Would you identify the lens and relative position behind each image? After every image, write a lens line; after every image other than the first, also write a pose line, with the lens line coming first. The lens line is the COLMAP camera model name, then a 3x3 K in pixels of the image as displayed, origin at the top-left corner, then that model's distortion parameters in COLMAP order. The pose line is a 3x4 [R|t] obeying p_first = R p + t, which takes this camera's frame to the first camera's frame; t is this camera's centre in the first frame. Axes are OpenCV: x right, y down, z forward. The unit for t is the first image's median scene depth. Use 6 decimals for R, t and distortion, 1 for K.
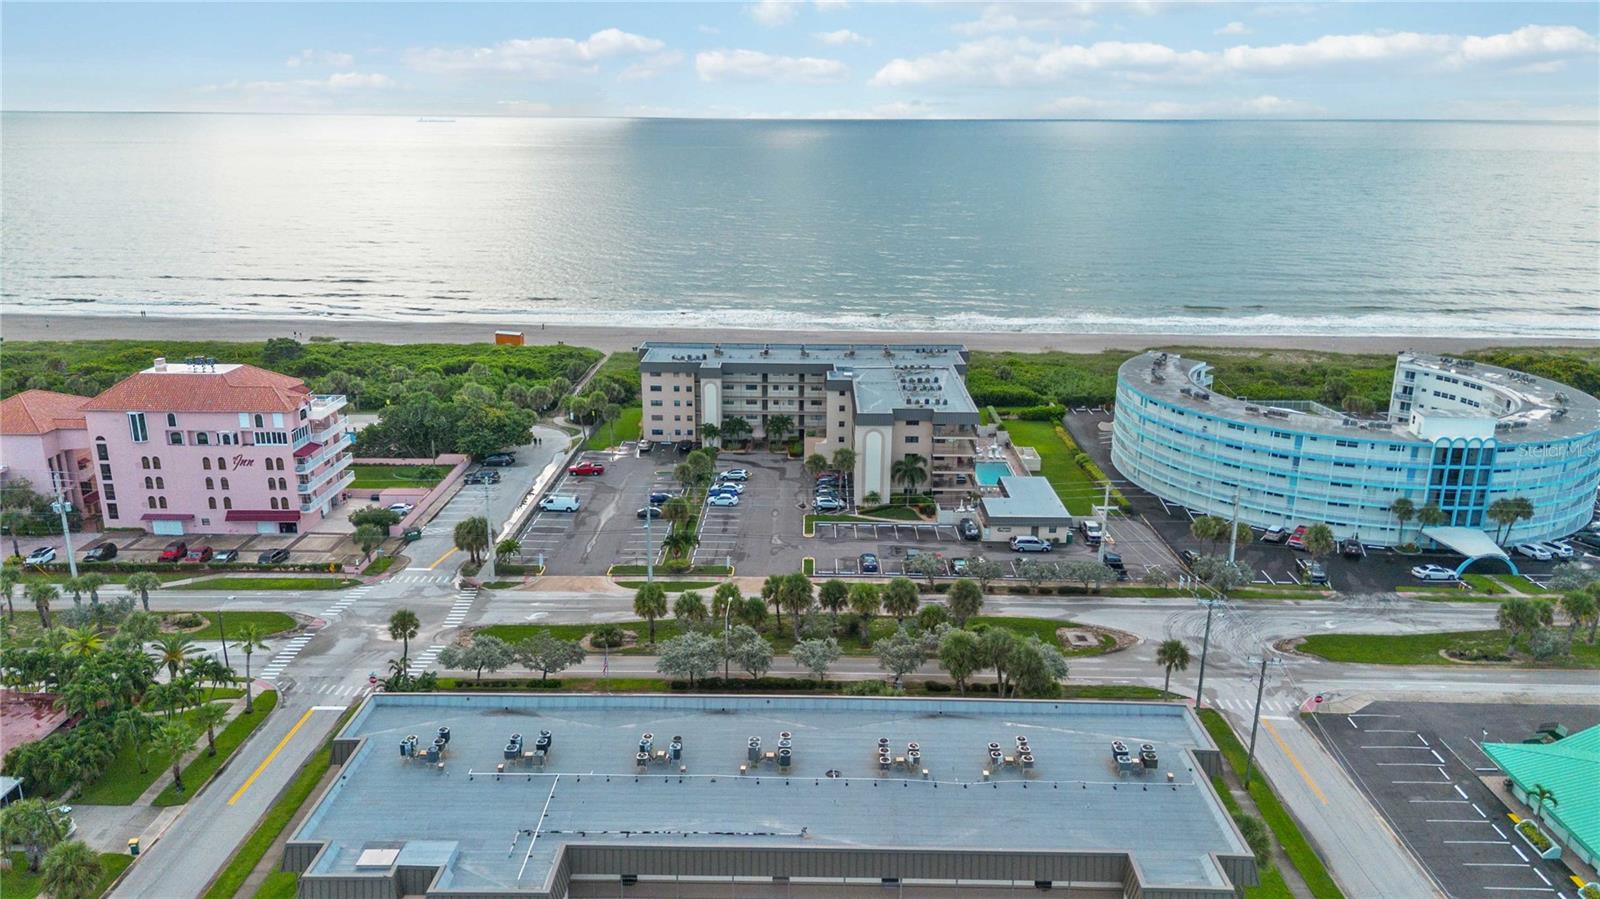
lens RADIAL K [[1124.7, 0, 800.0], [0, 1124.7, 449.5], [0, 0, 1]] dist [0.087999, -0.087820]
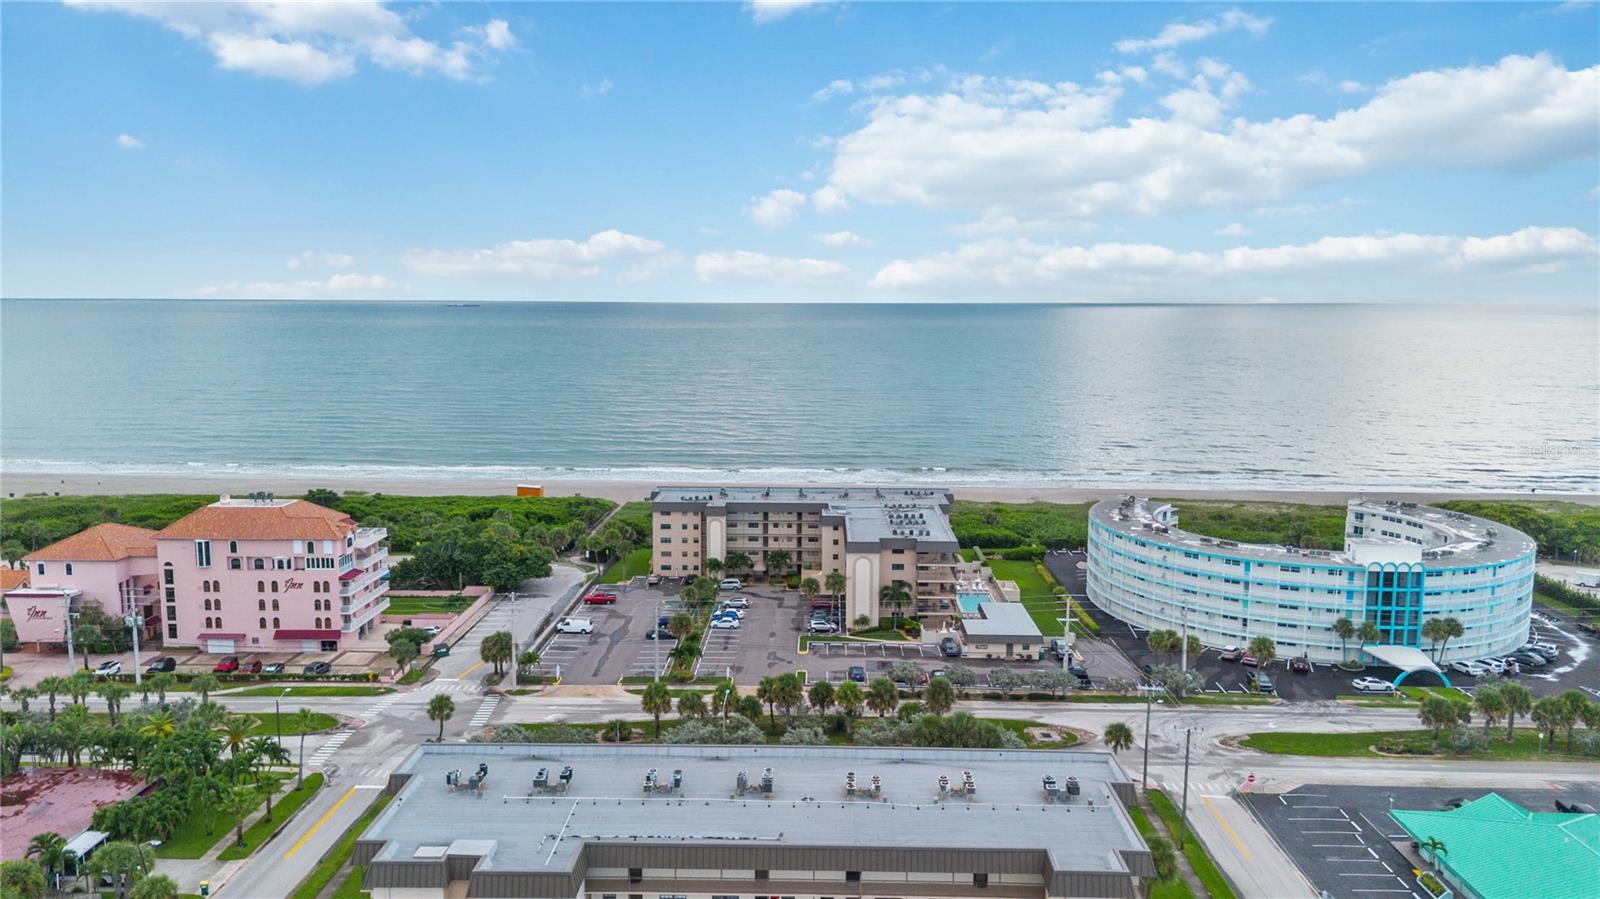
lens RADIAL K [[1124.7, 0, 800.0], [0, 1124.7, 449.5], [0, 0, 1]] dist [0.087999, -0.087820]
pose [[0.999958, -0.001076, -0.009095, 0.015604], [-0.000330, 0.988181, -0.153289, 0.050905], [0.009152, 0.153286, 0.988139, -0.113739]]
